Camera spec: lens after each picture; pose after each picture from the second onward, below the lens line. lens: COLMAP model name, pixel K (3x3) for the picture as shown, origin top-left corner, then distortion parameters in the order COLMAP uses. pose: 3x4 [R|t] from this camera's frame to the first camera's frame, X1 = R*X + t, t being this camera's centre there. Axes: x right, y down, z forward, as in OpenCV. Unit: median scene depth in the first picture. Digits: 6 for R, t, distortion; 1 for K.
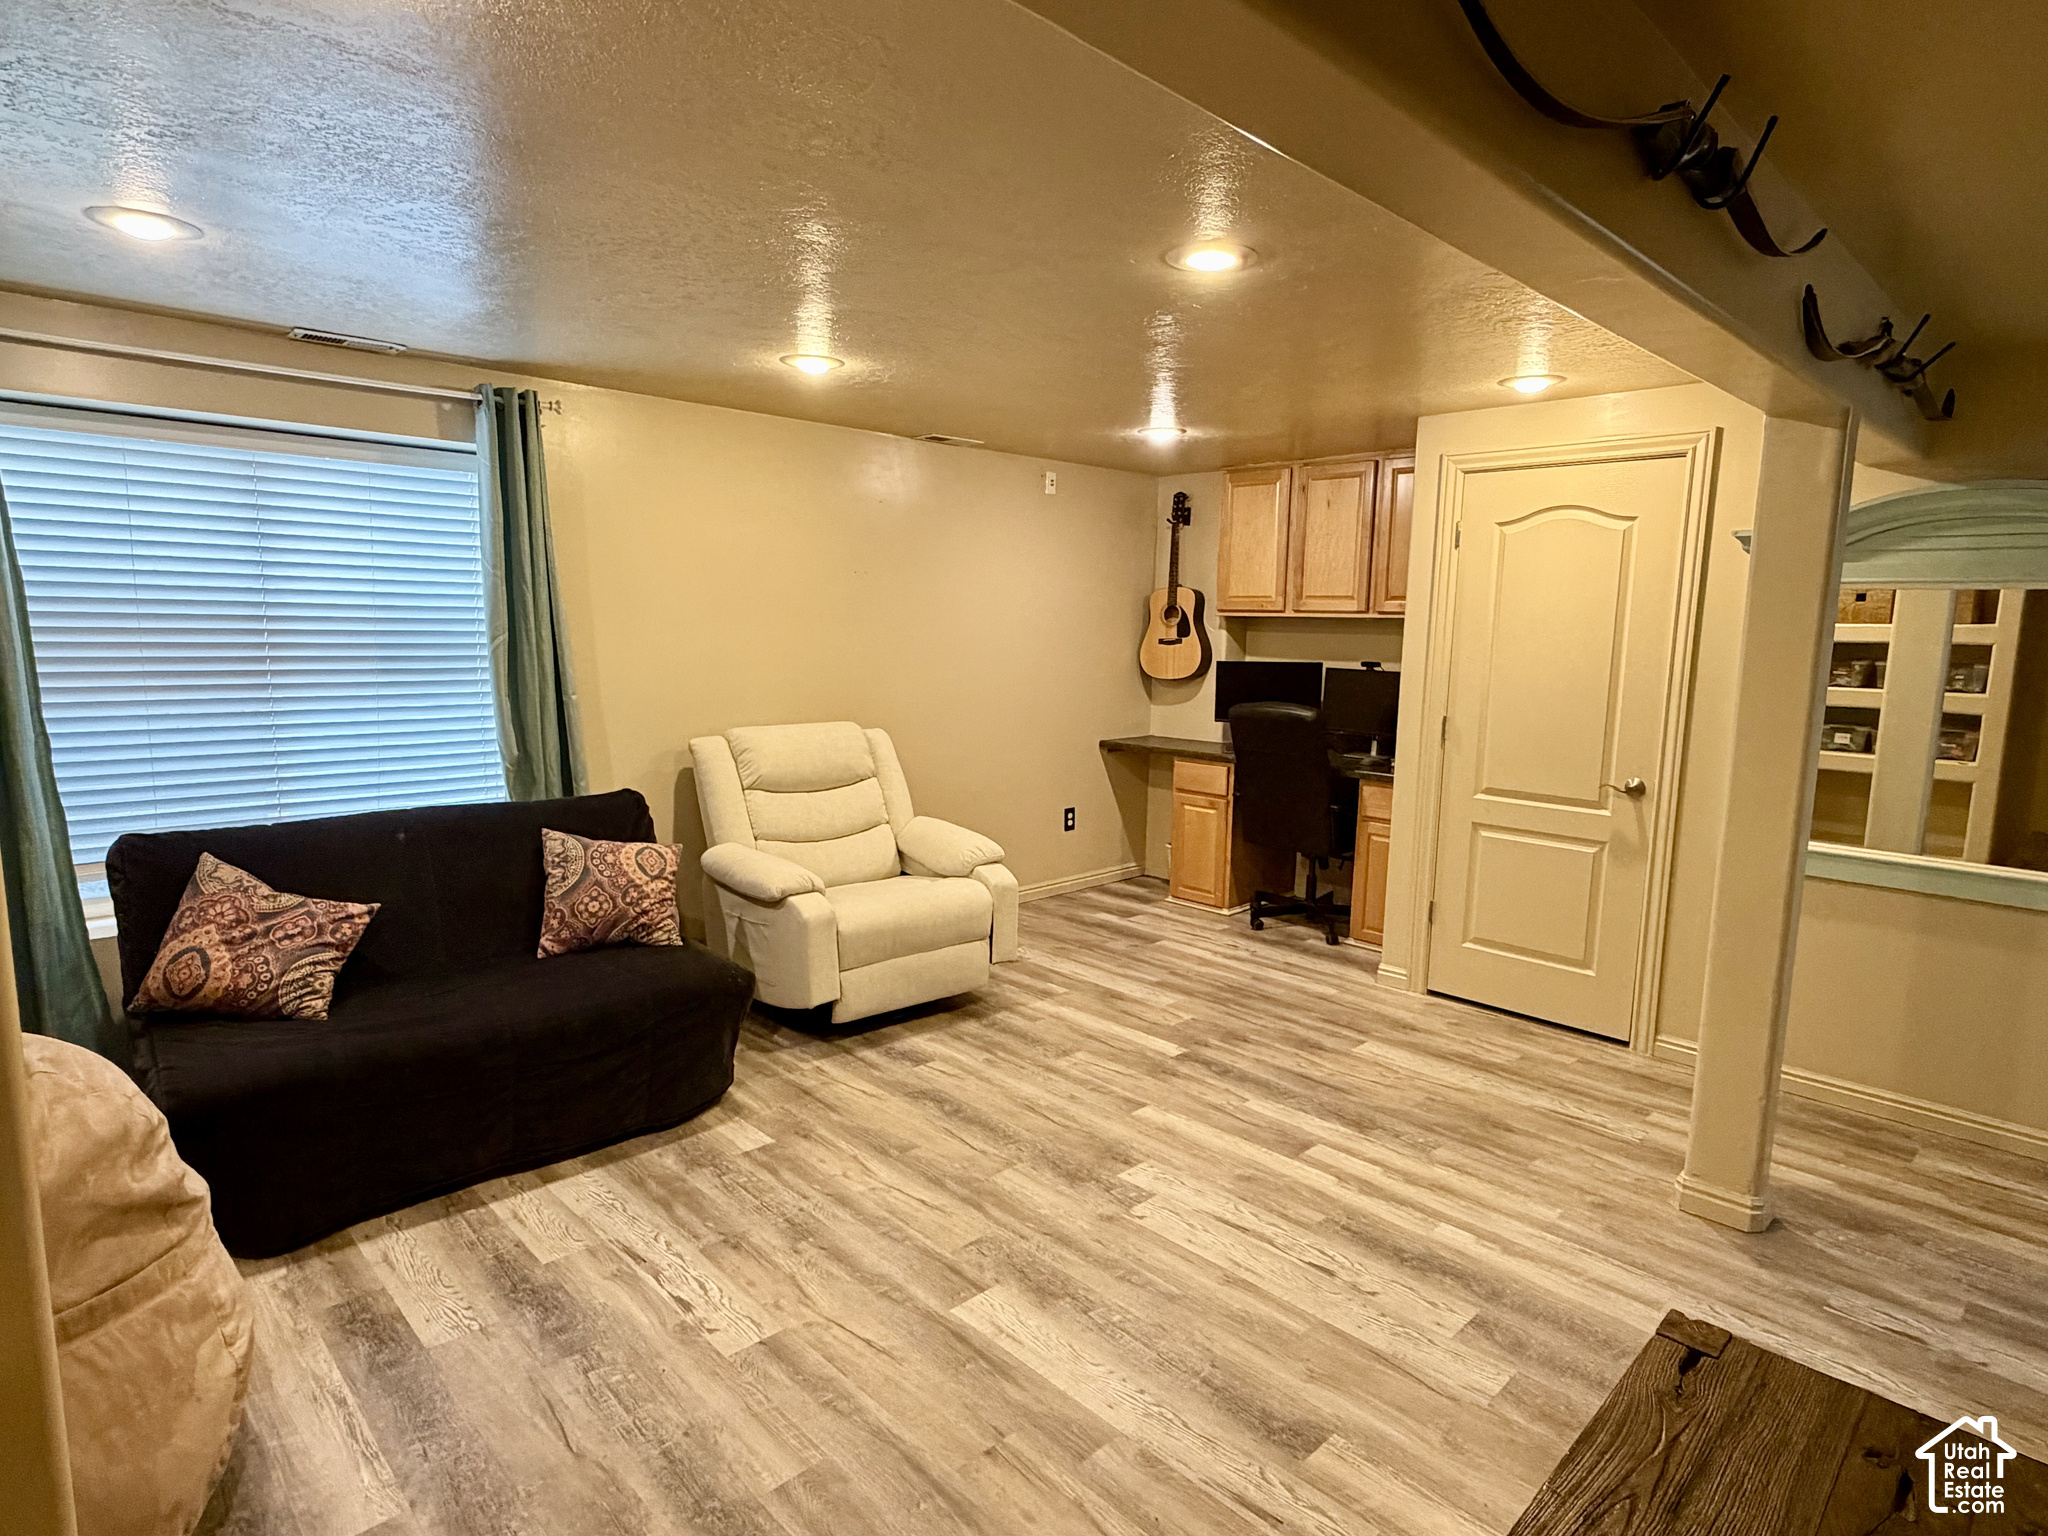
lens RADIAL K [[1111.6, 0, 1028.1], [0, 1111.6, 773.4], [0, 0, 1]] dist [0.003298, 0.000126]
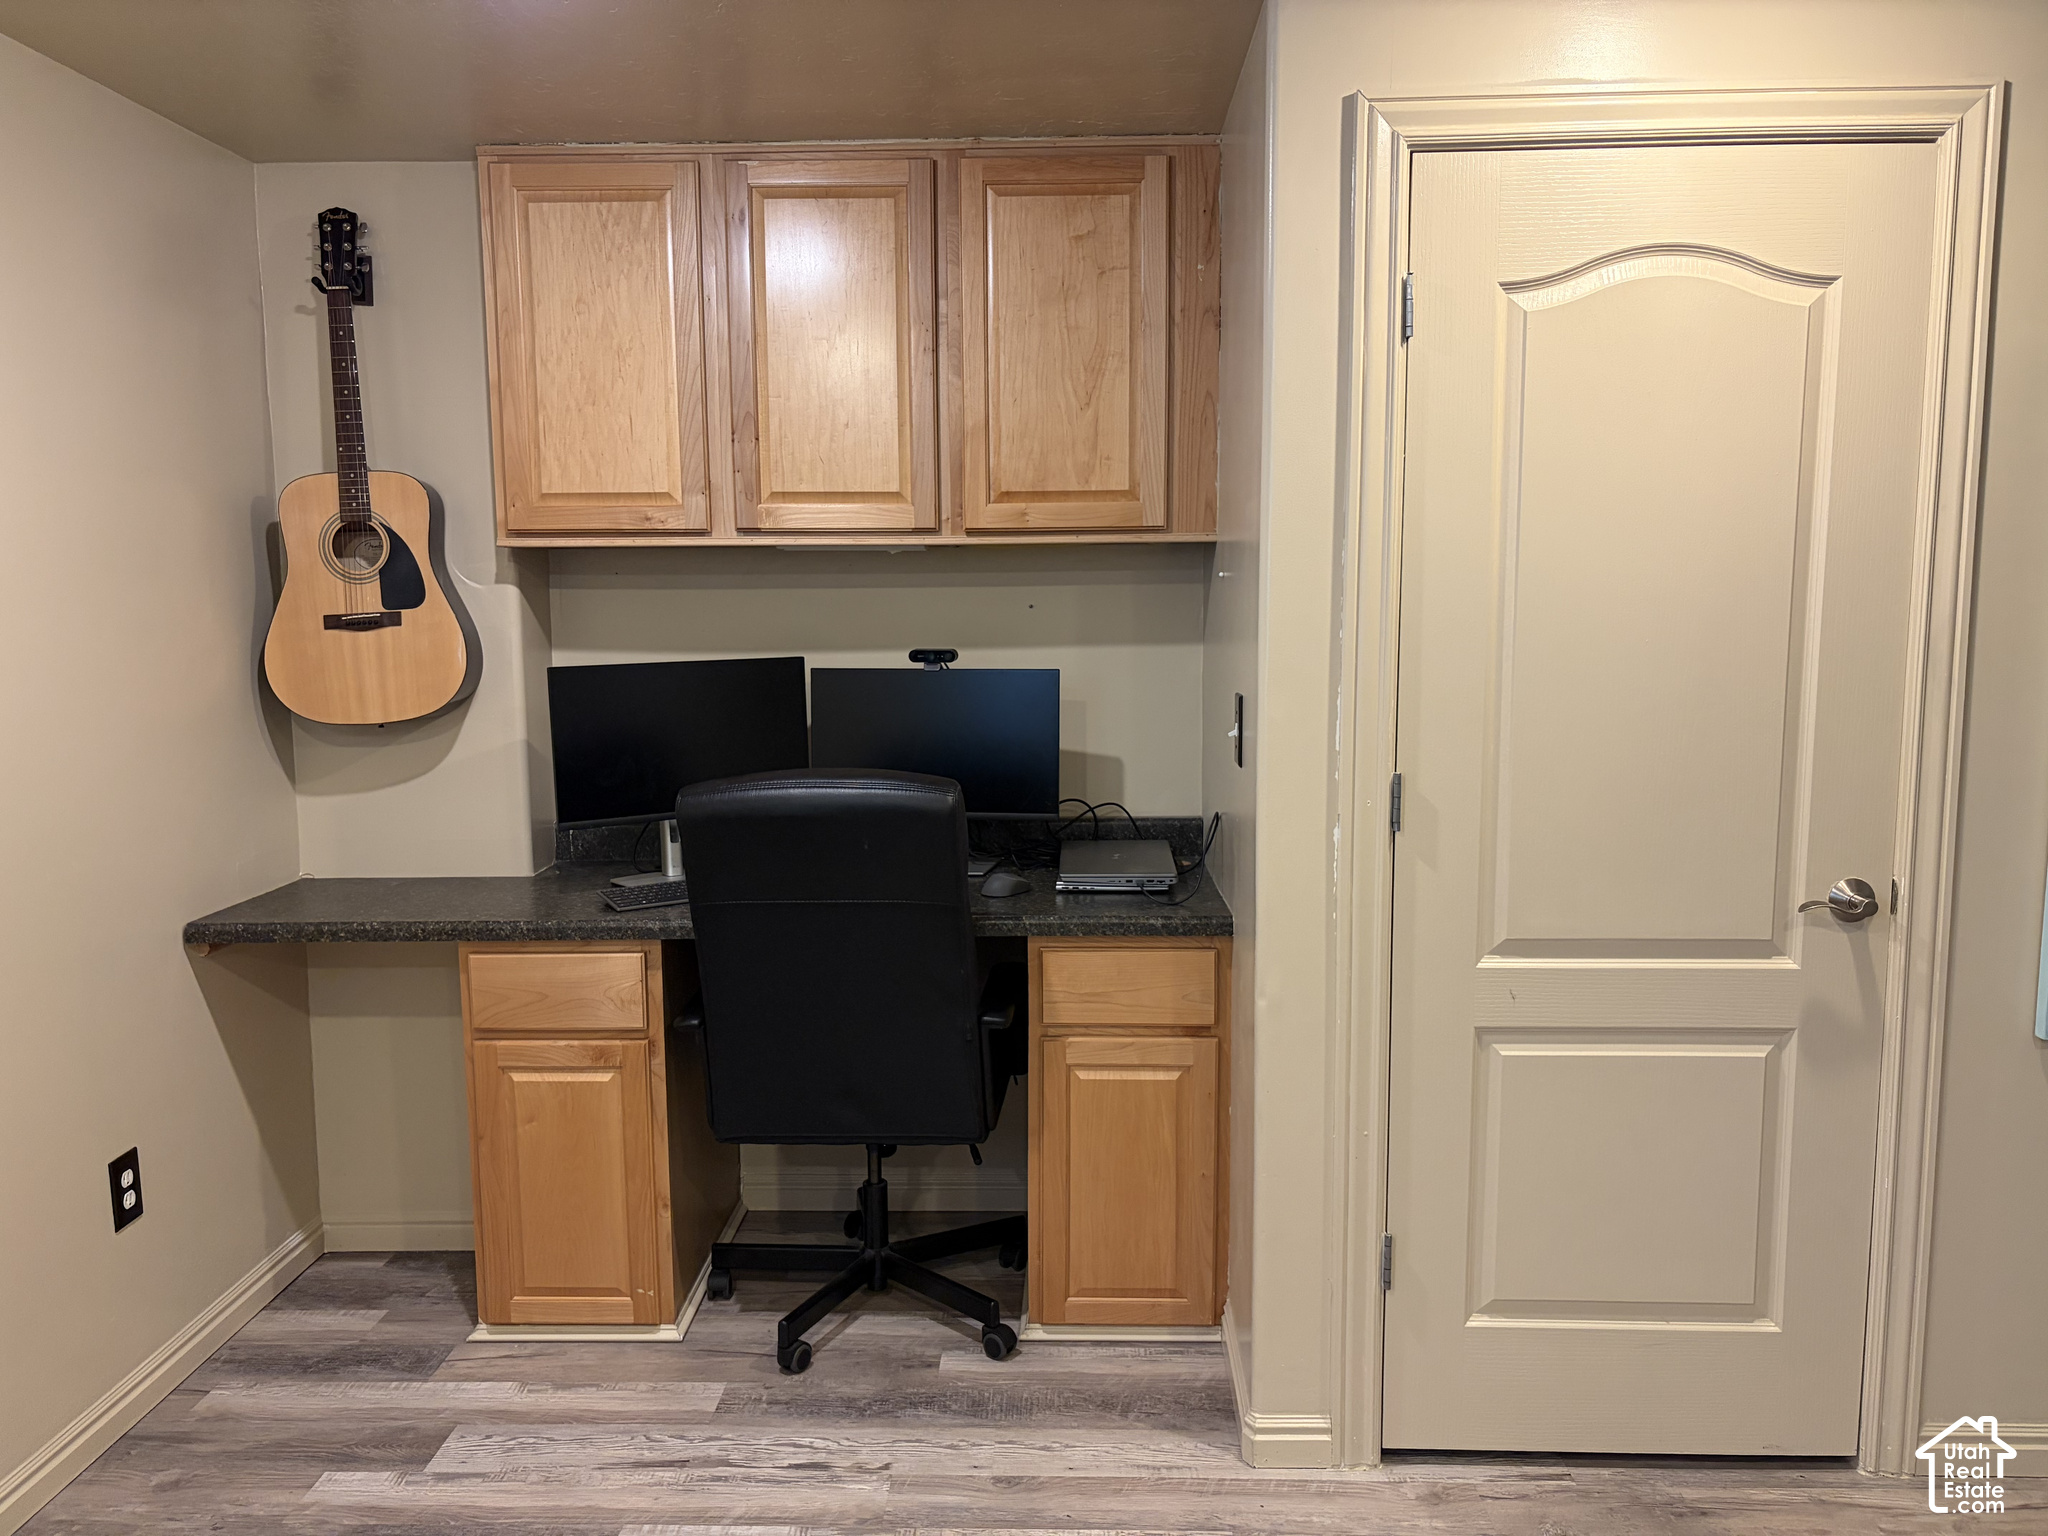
lens RADIAL K [[1528.3, 0, 1024.2], [0, 1528.3, 776.3], [0, 0, 1]] dist [0.013602, -0.013972]
pose [[0.718349, -0.104629, 0.687770, -0.071574], [0.115870, 0.992811, 0.030013, -0.063320], [-0.685966, 0.058132, 0.725308, 0.537176]]
